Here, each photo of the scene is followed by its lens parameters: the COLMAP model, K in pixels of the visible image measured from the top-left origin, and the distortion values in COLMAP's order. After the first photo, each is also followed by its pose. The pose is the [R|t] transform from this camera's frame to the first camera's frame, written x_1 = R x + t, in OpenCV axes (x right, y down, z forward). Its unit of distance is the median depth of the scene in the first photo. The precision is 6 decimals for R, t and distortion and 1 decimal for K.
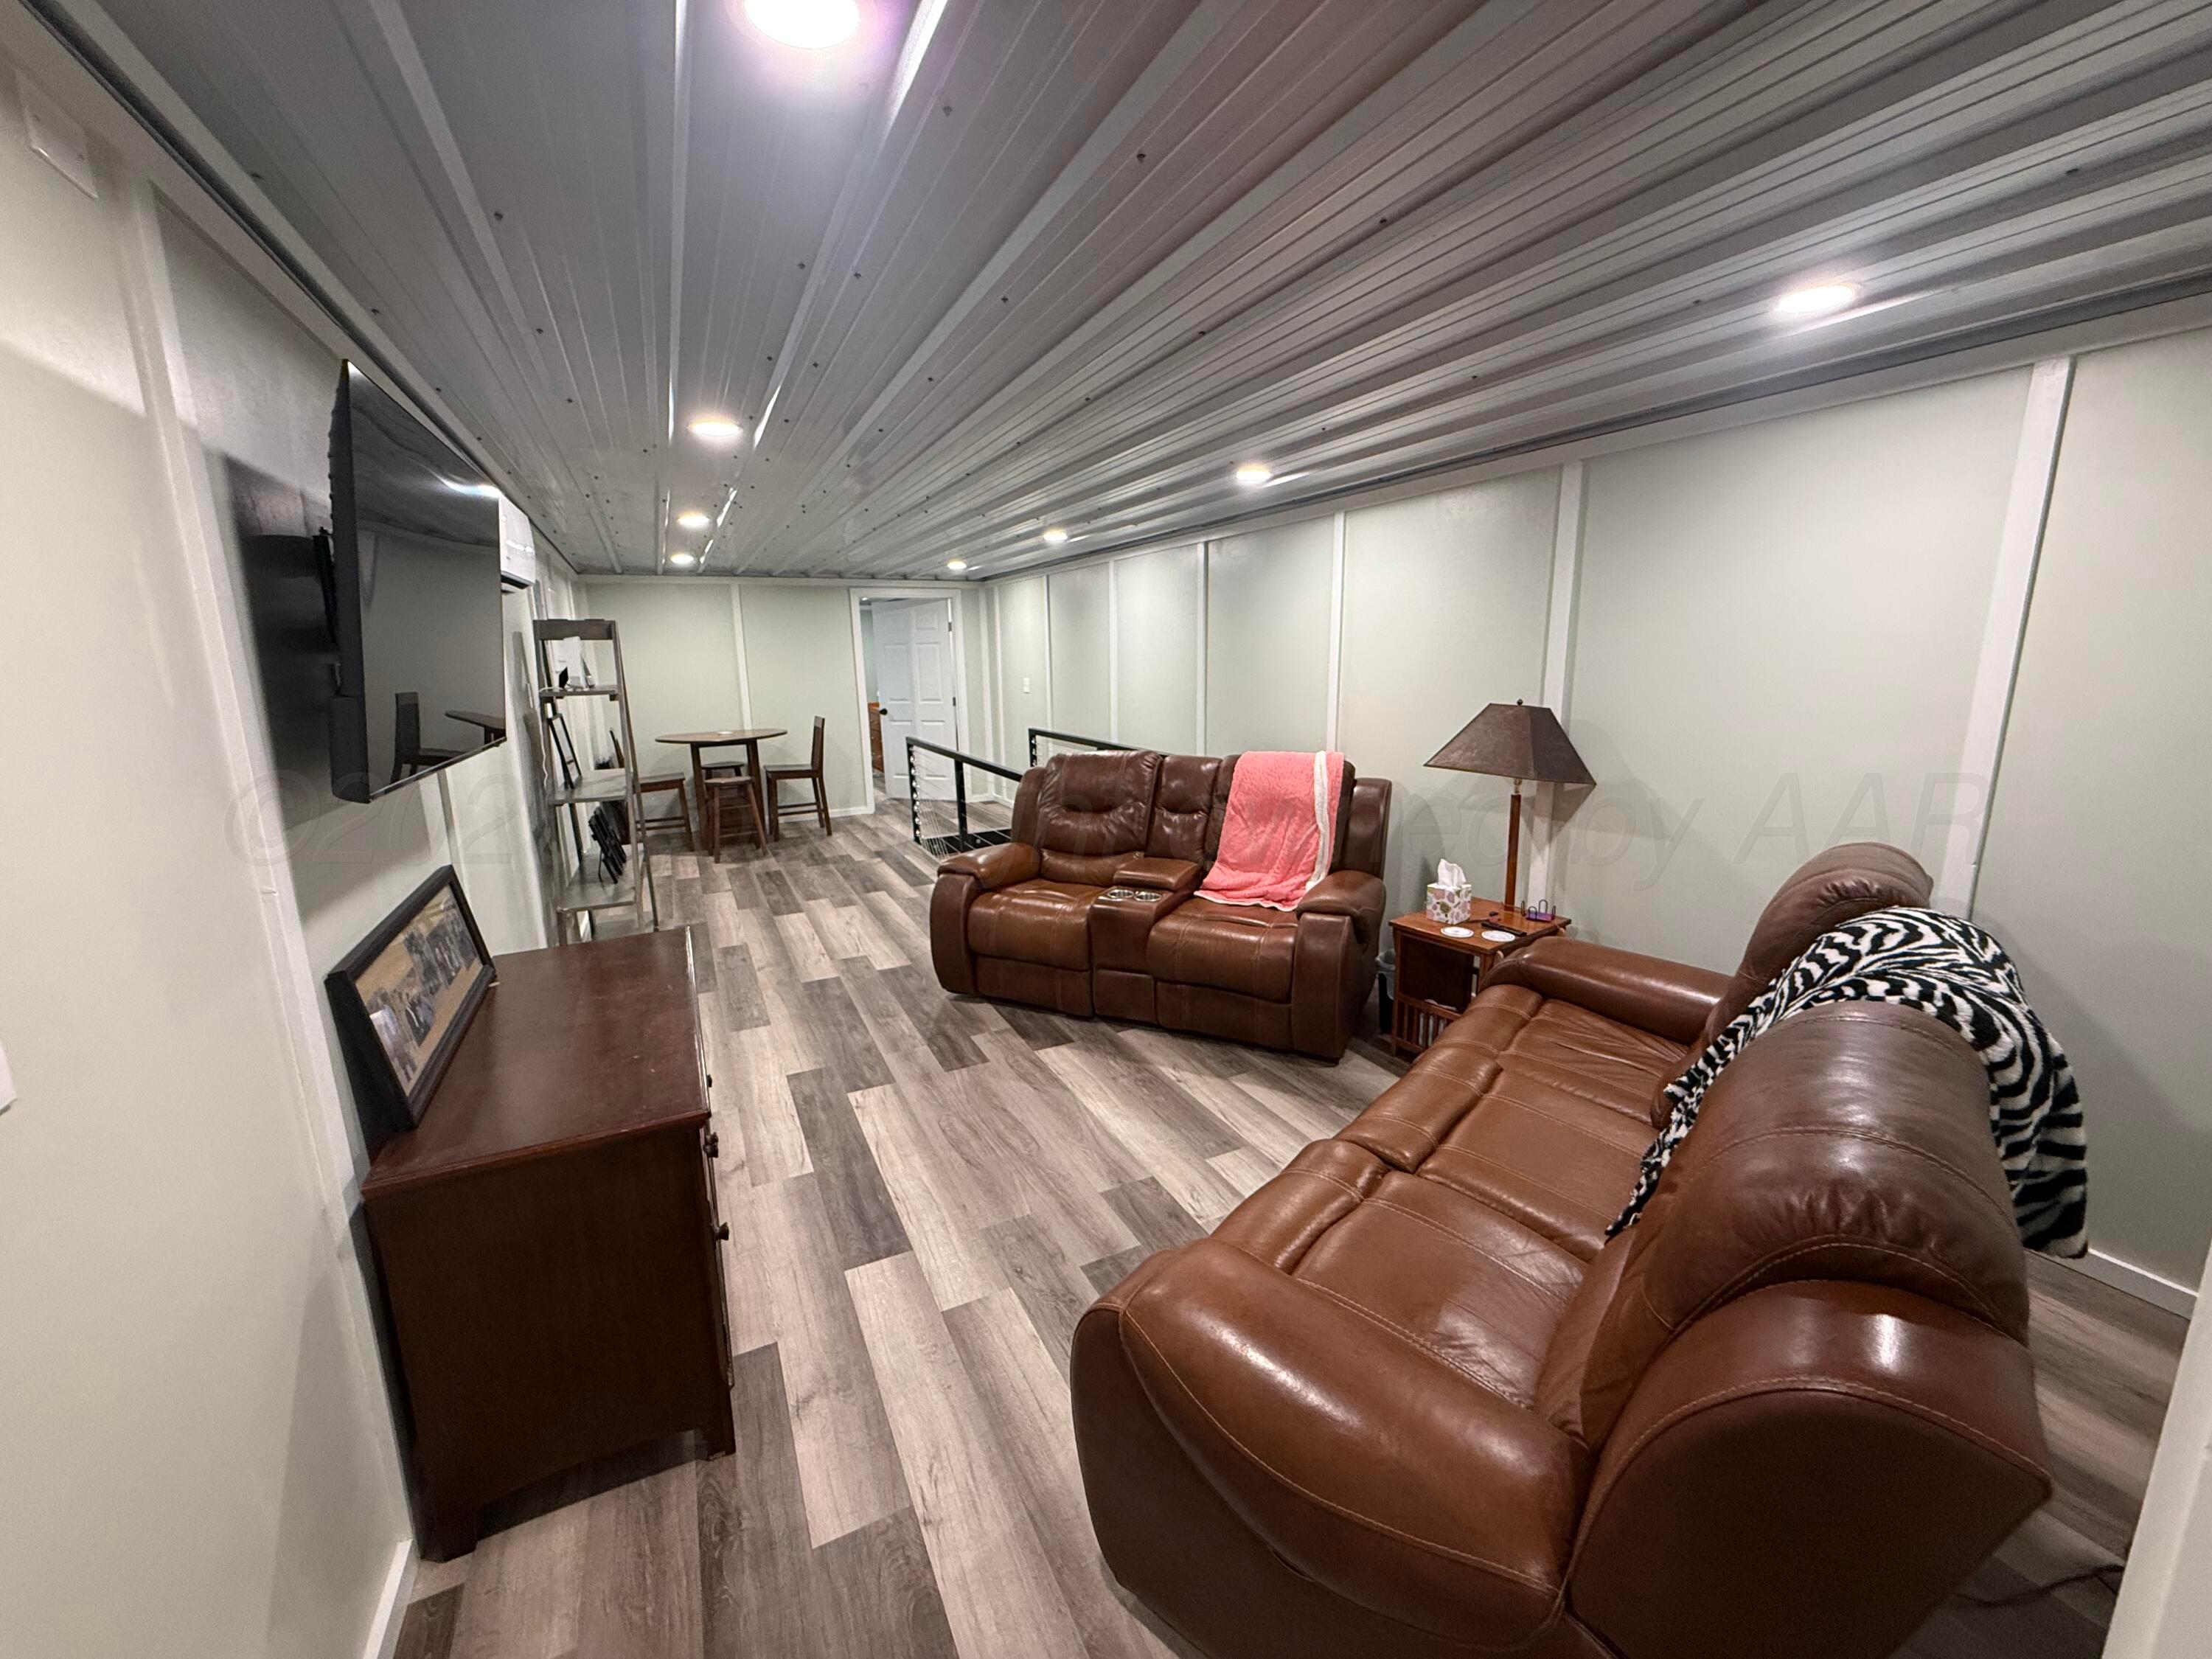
lens RADIAL K [[884.6, 0, 1105.6], [0, 884.6, 826.9], [0, 0, 1]] dist [0.001203, -0.000407]
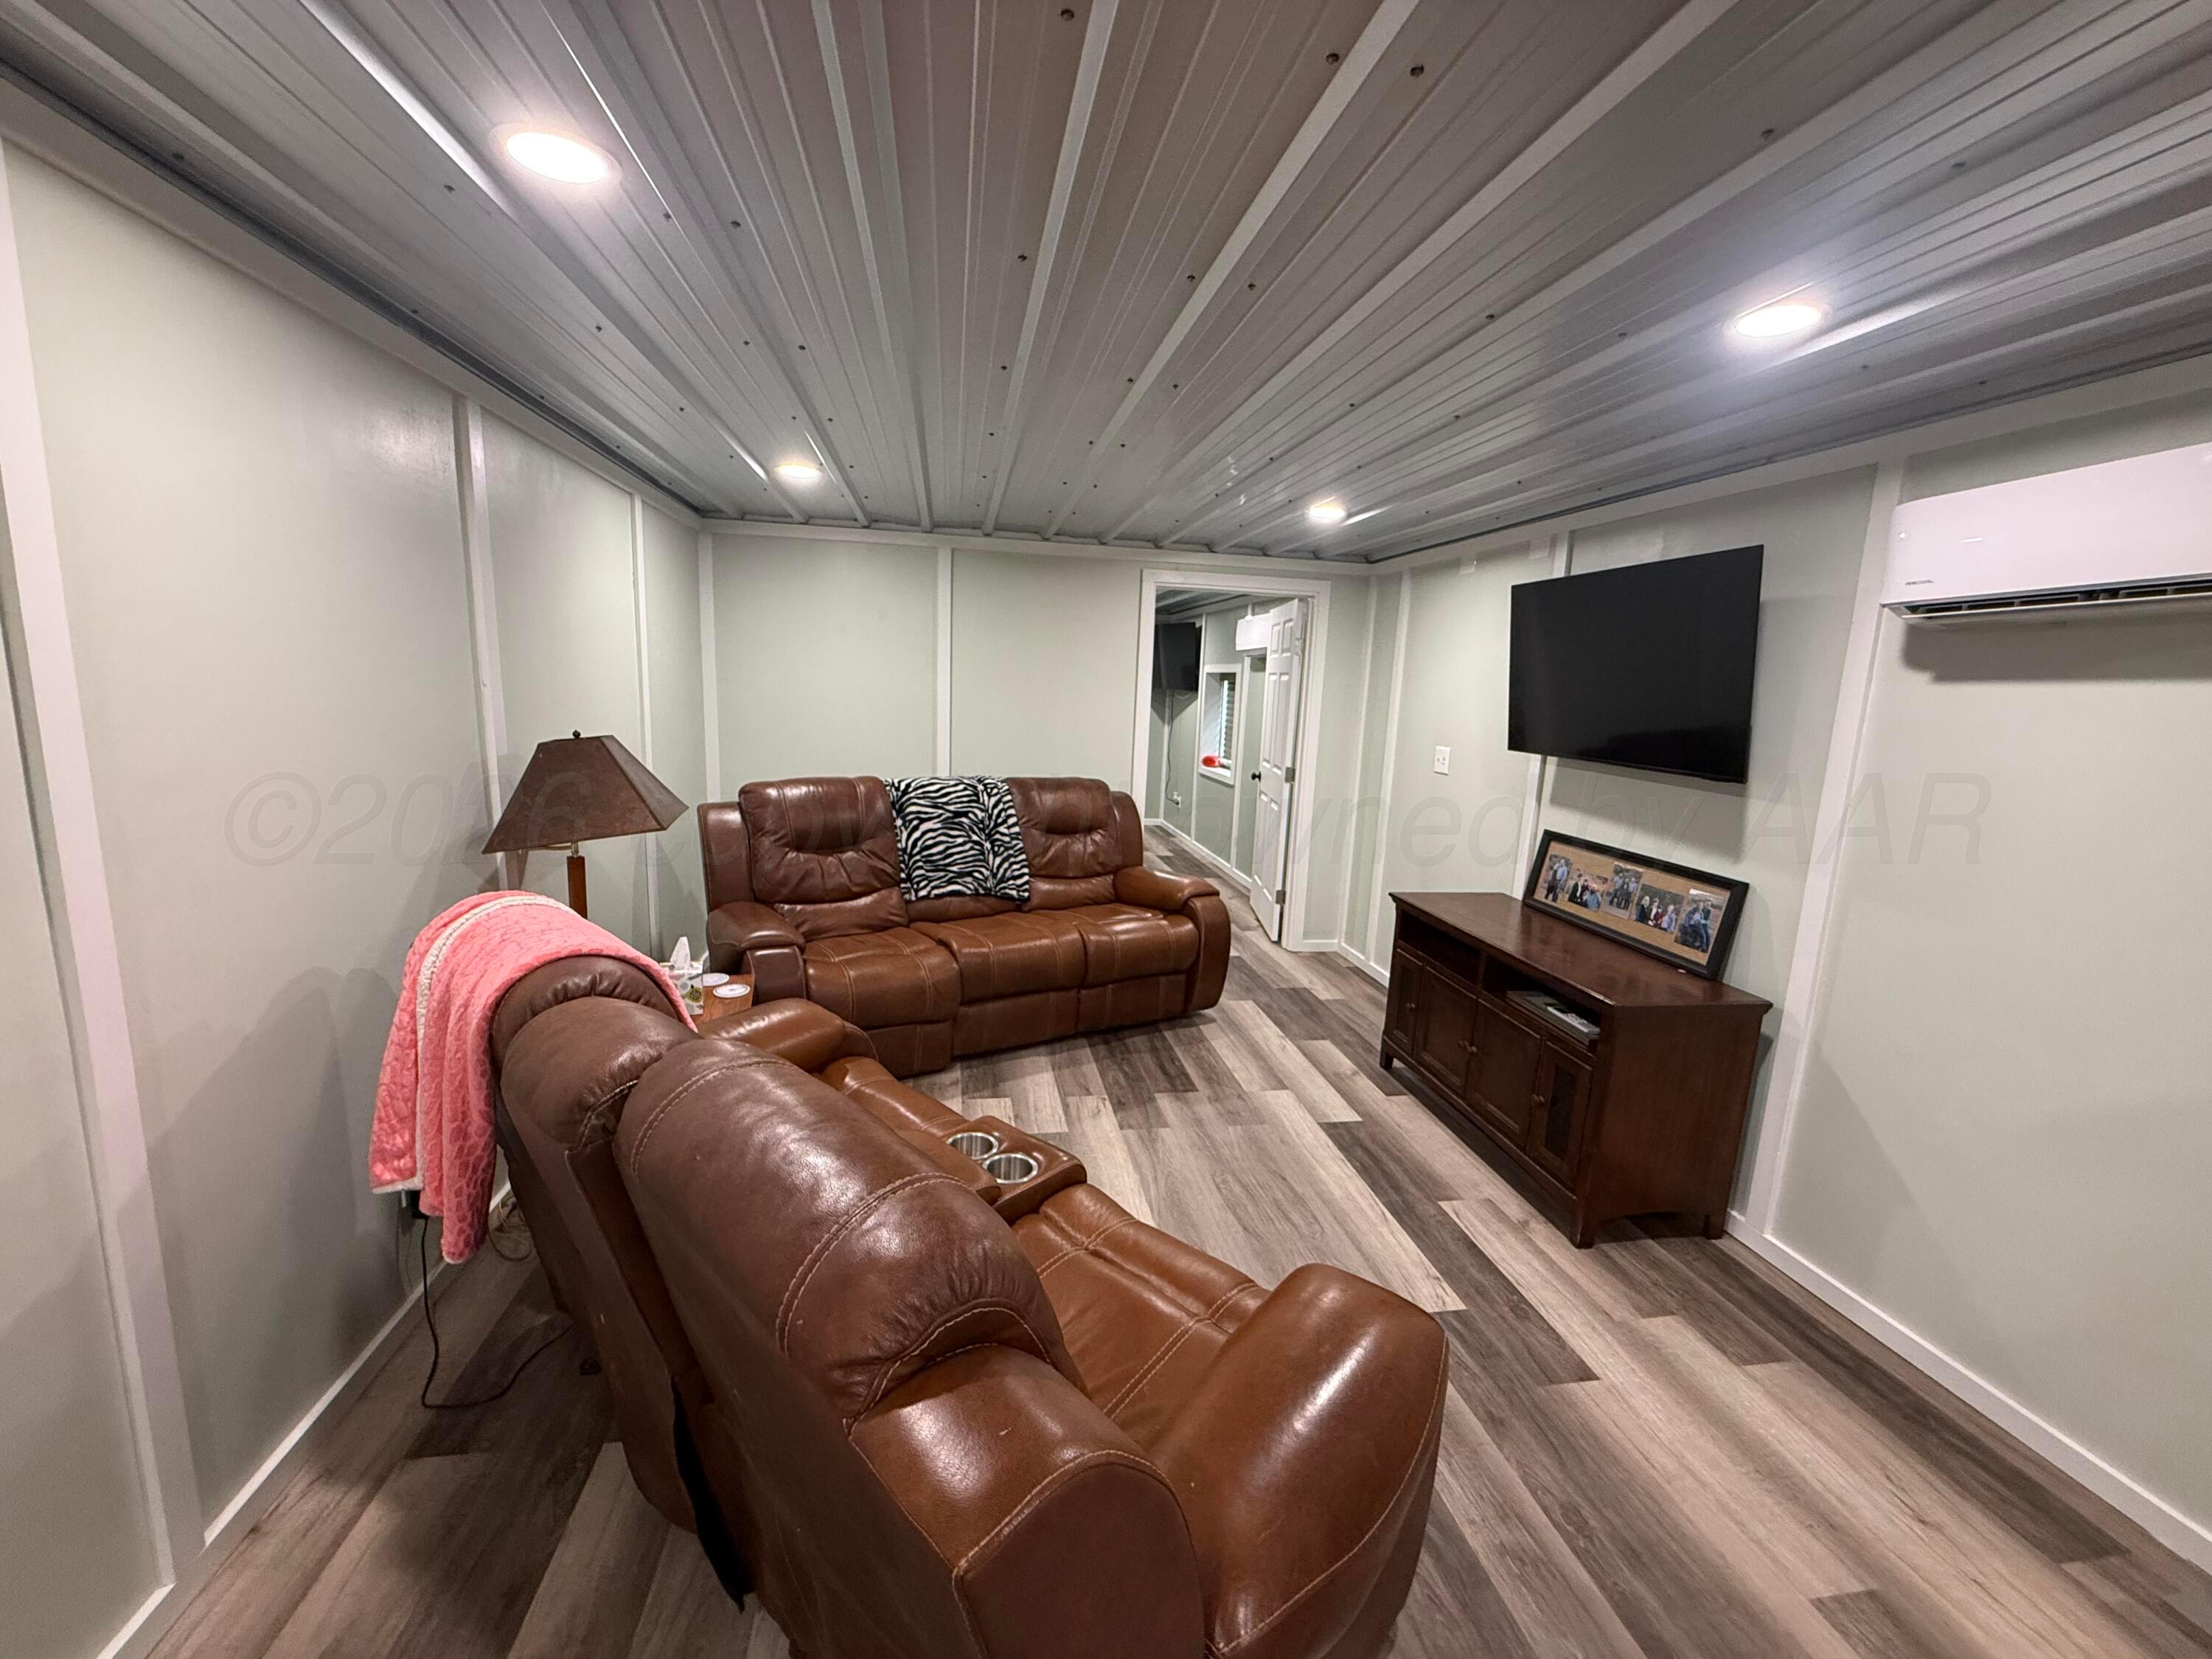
lens RADIAL K [[884.6, 0, 1108.9], [0, 884.6, 834.8], [0, 0, 1]] dist [0.001203, -0.000407]
pose [[-0.960061, -0.068829, 0.271191, -0.154912], [0.031540, 0.936468, 0.349332, -0.264447], [-0.278006, 0.343934, -0.896896, 1.346105]]
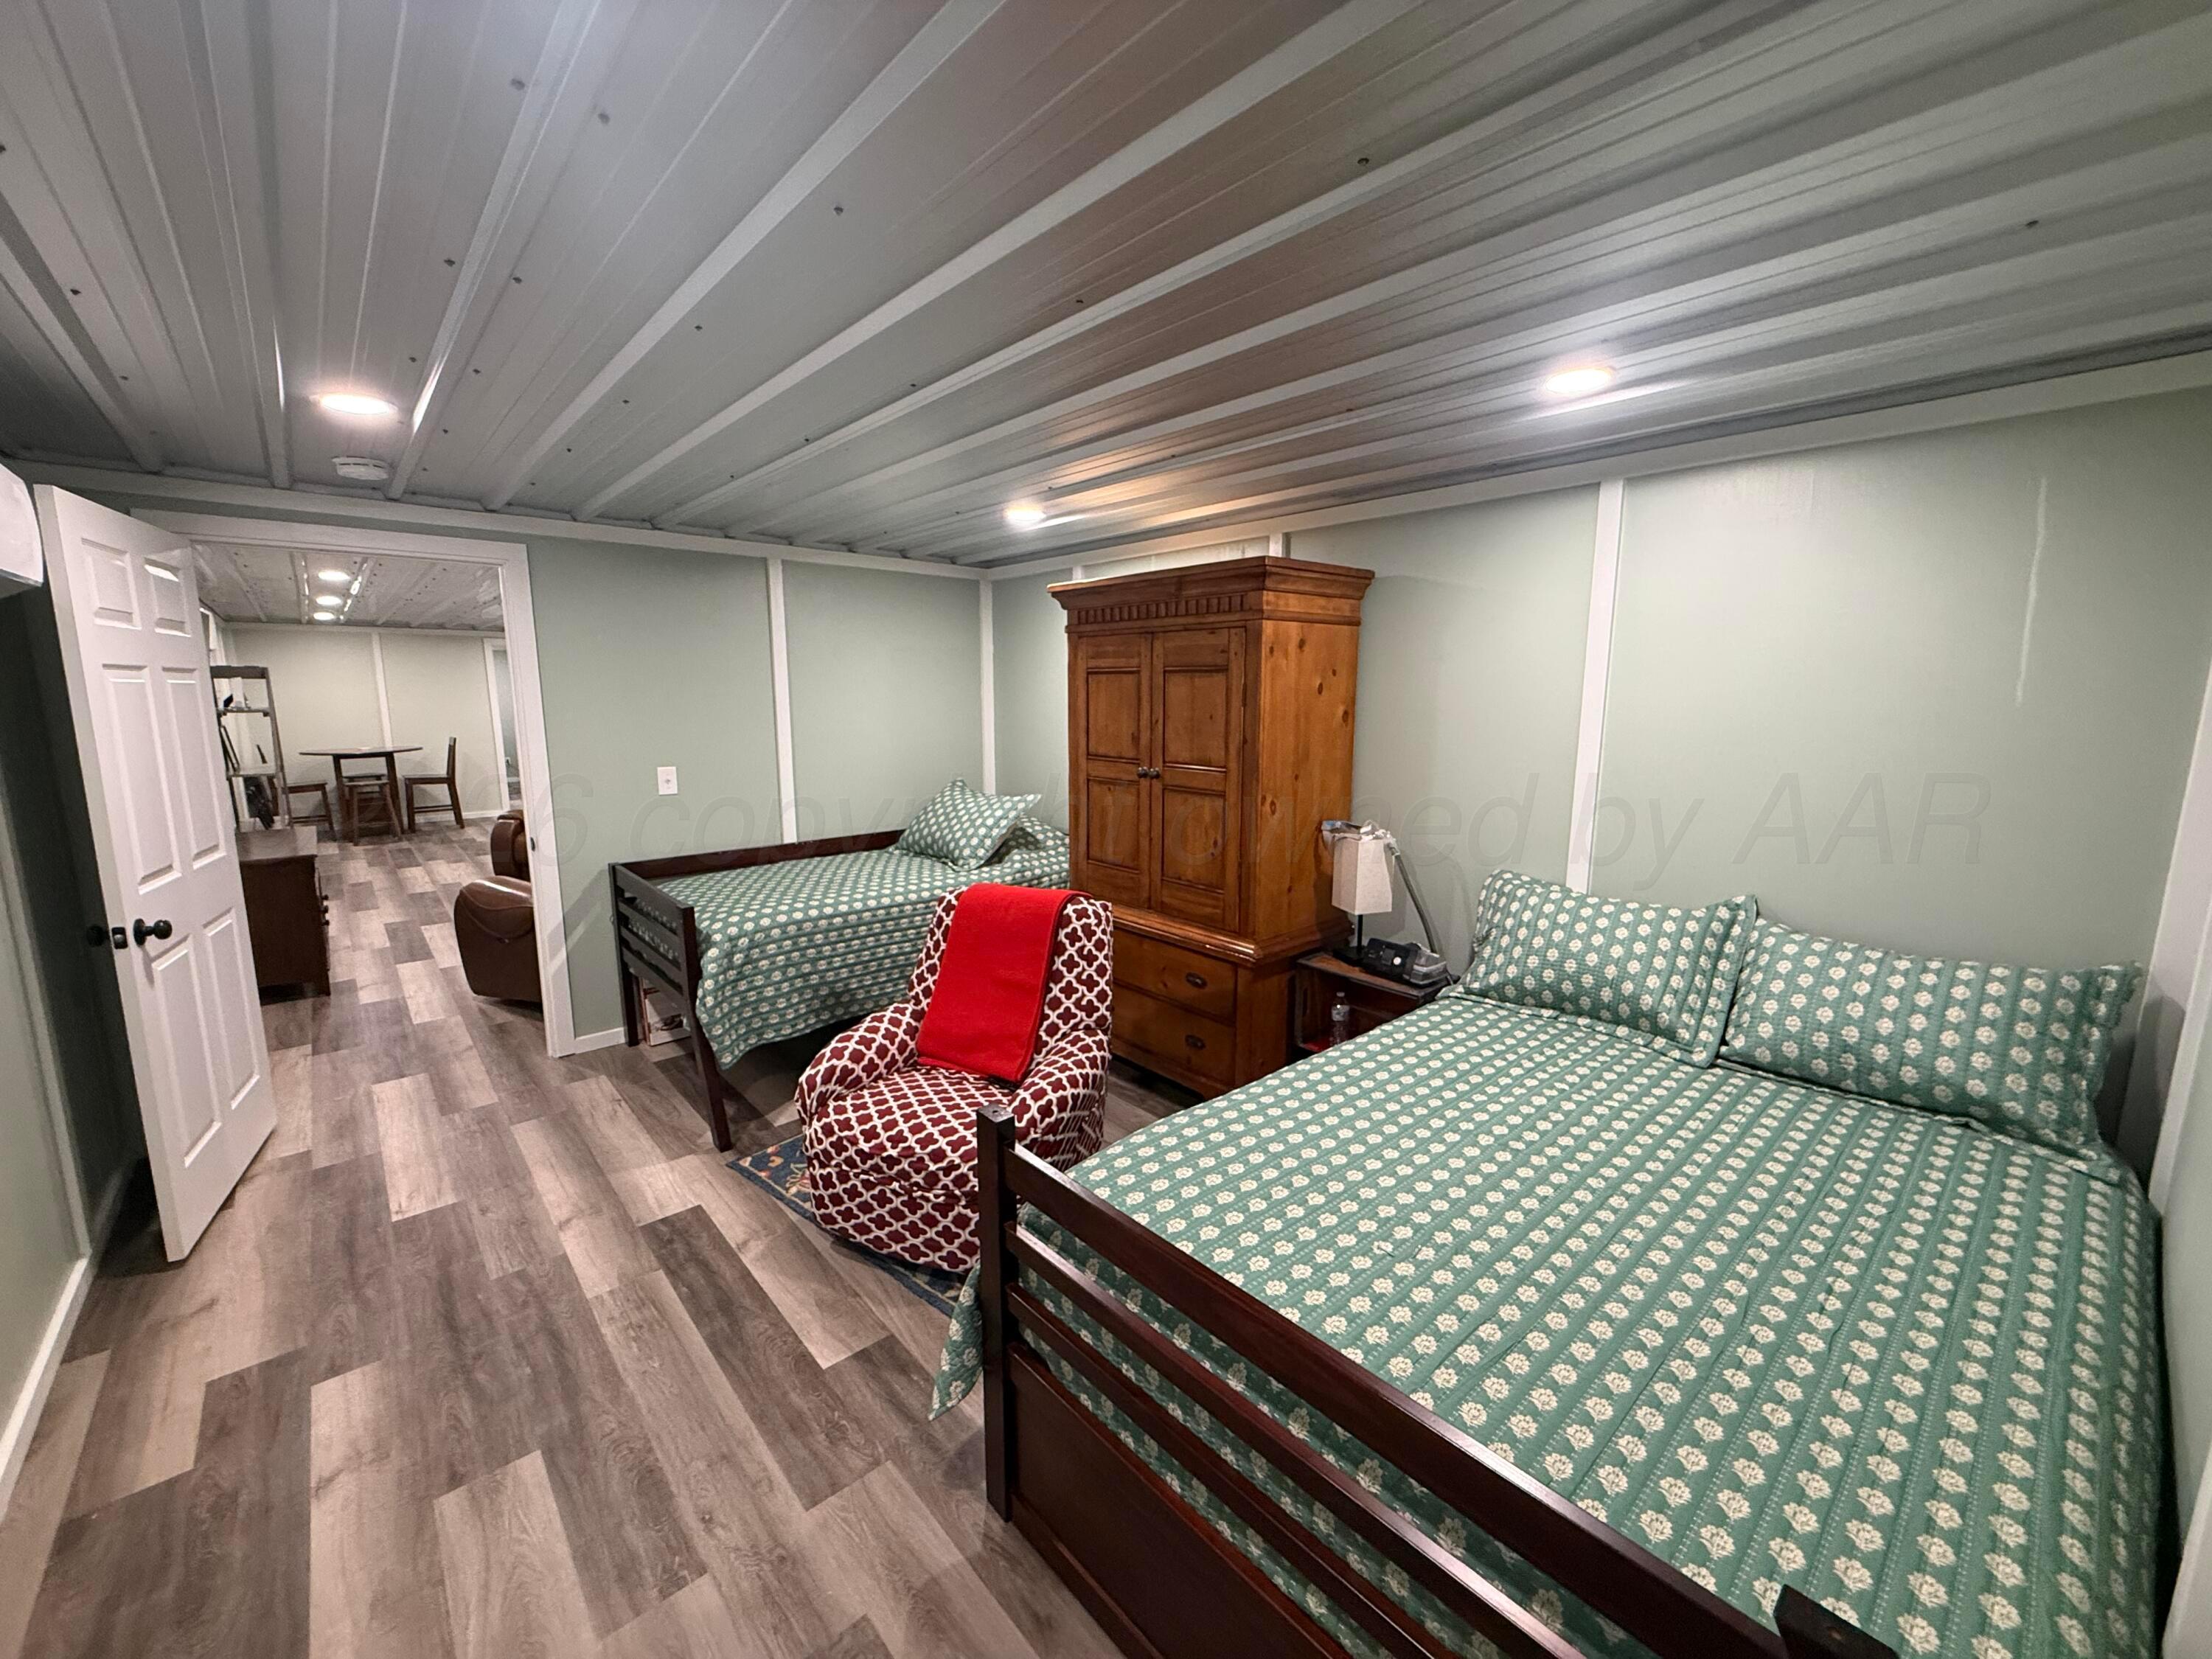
lens RADIAL K [[884.6, 0, 1104.6], [0, 884.6, 827.1], [0, 0, 1]] dist [0.001203, -0.000407]
pose [[0.965029, -0.021995, 0.261218, 0.521906], [0.033204, 0.998704, -0.038575, 0.181100], [-0.260031, 0.045899, 0.964509, -0.999055]]
